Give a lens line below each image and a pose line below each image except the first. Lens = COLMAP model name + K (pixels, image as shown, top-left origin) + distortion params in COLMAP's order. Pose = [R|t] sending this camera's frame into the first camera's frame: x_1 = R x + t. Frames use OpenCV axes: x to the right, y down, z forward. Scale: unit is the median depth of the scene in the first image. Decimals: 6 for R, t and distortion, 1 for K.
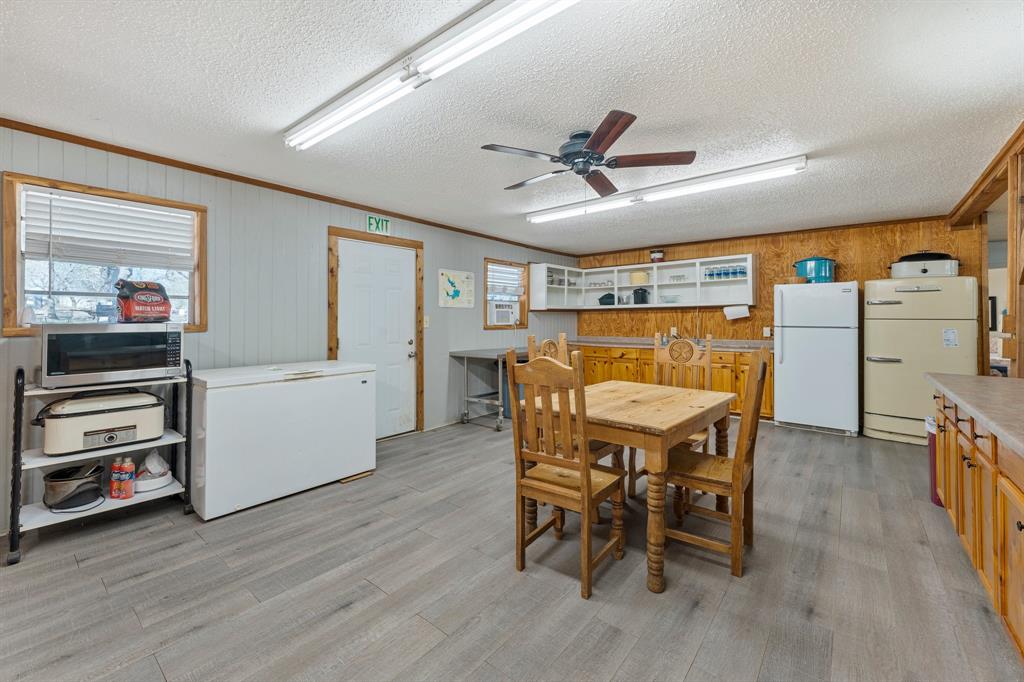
lens RADIAL K [[420.8, 0, 511.1], [0, 420.8, 315.1], [0, 0, 1]] dist [0.001100, 0.000234]
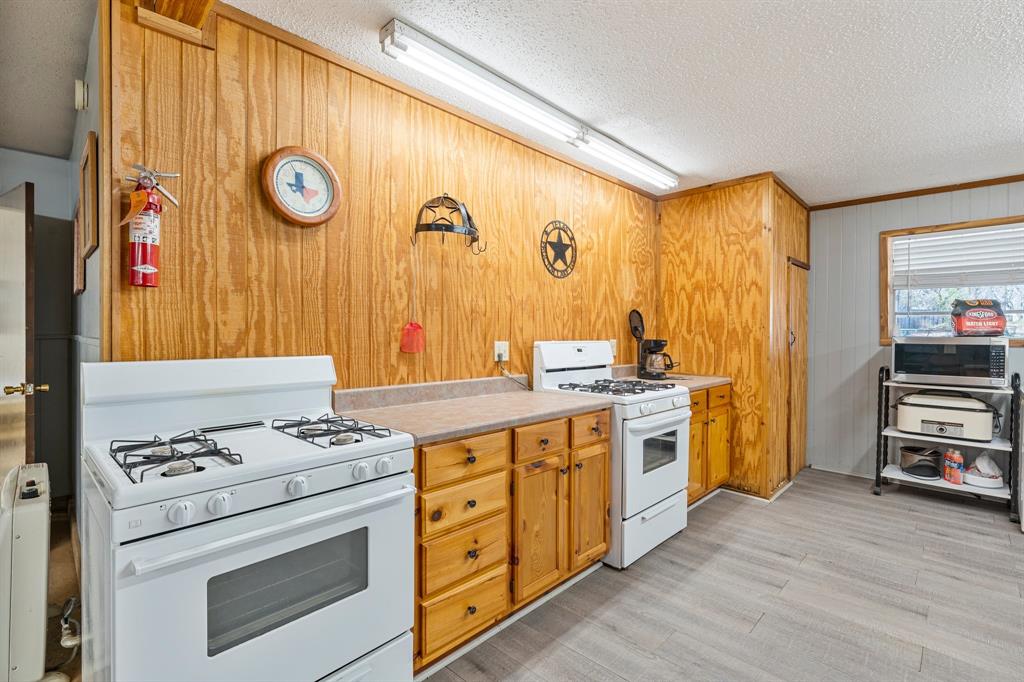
lens RADIAL K [[470.0, 0, 513.0], [0, 470.0, 337.2], [0, 0, 1]] dist [-0.000164, -0.000167]
pose [[-0.084421, 0.006668, -0.996408, 0.257494], [0.008033, 0.999950, 0.006011, 0.001418], [0.996398, -0.007497, -0.084470, -0.065338]]
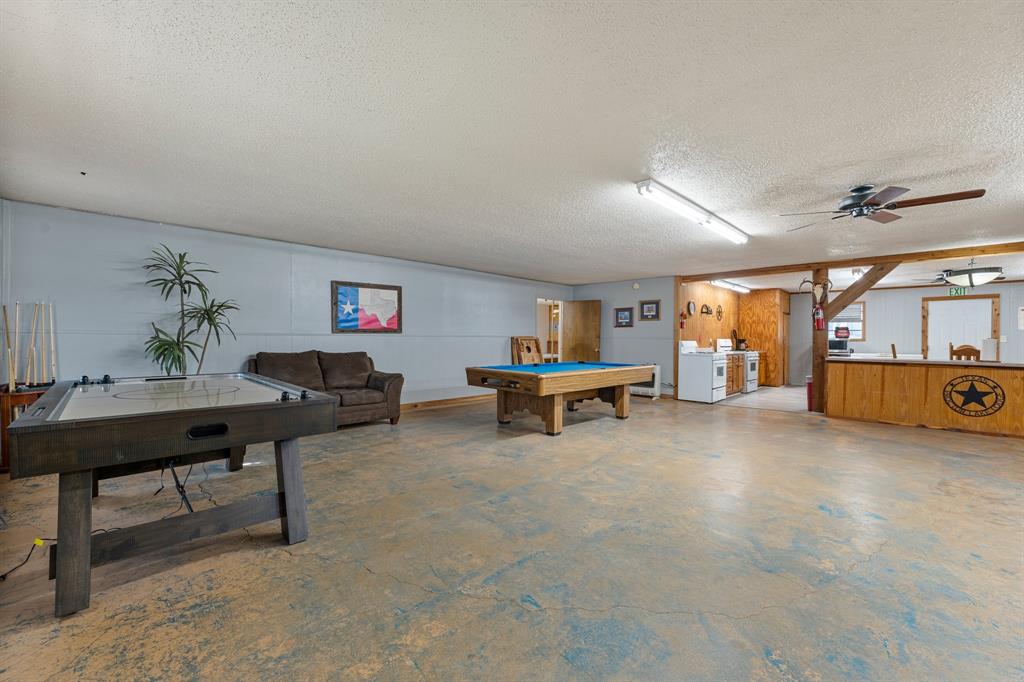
lens RADIAL K [[412.1, 0, 514.0], [0, 412.1, 336.7], [0, 0, 1]] dist [0.002338, -0.000084]
pose [[-0.098180, -0.004291, -0.995159, 1.633529], [0.004727, 0.999977, -0.004779, 0.005034], [0.995157, -0.005174, -0.098158, -0.817746]]
